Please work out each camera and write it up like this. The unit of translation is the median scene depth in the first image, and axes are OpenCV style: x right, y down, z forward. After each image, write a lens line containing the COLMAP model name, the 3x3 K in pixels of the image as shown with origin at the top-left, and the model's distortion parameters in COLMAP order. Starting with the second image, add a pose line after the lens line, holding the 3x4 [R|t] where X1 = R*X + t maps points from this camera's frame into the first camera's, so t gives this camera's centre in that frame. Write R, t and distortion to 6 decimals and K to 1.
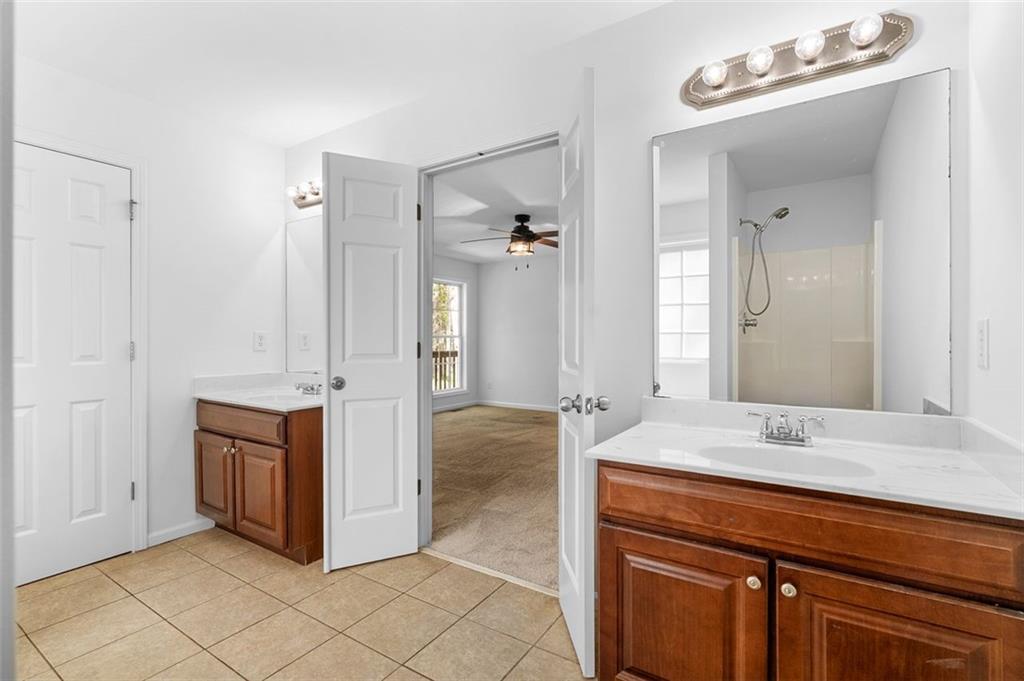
lens RADIAL K [[464.7, 0, 509.6], [0, 464.7, 342.7], [0, 0, 1]] dist [-0.008065, -0.000427]
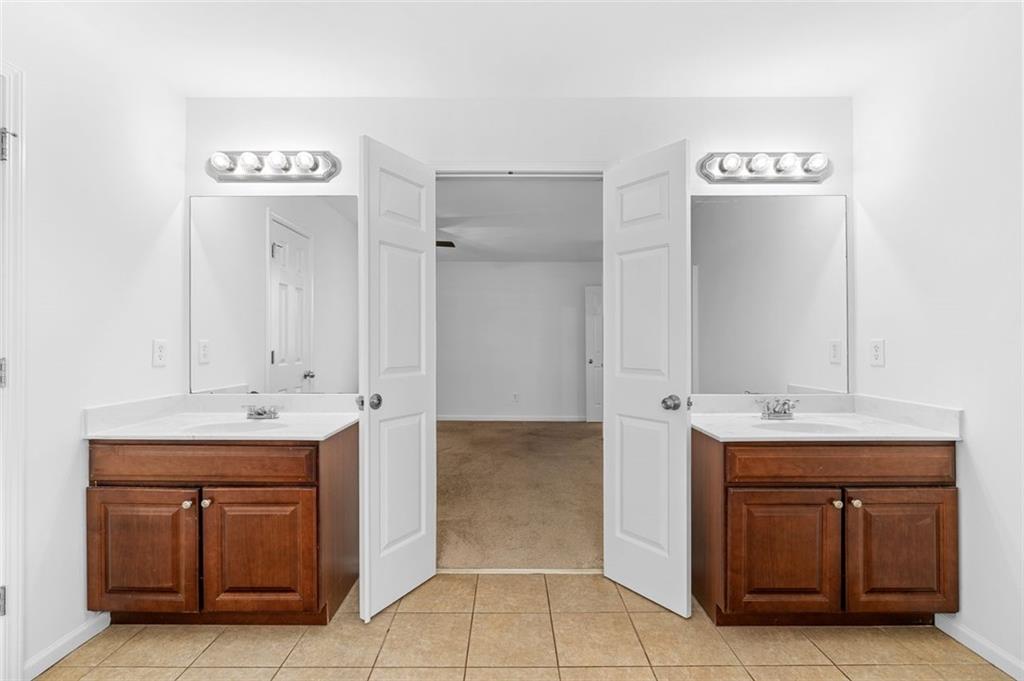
lens RADIAL K [[464.7, 0, 503.6], [0, 464.7, 339.5], [0, 0, 1]] dist [-0.008065, -0.000427]
pose [[0.843885, 0.003824, 0.536511, -0.636916], [0.003872, 0.999905, -0.013217, -0.016882], [-0.536511, 0.013230, 0.843790, 0.129435]]
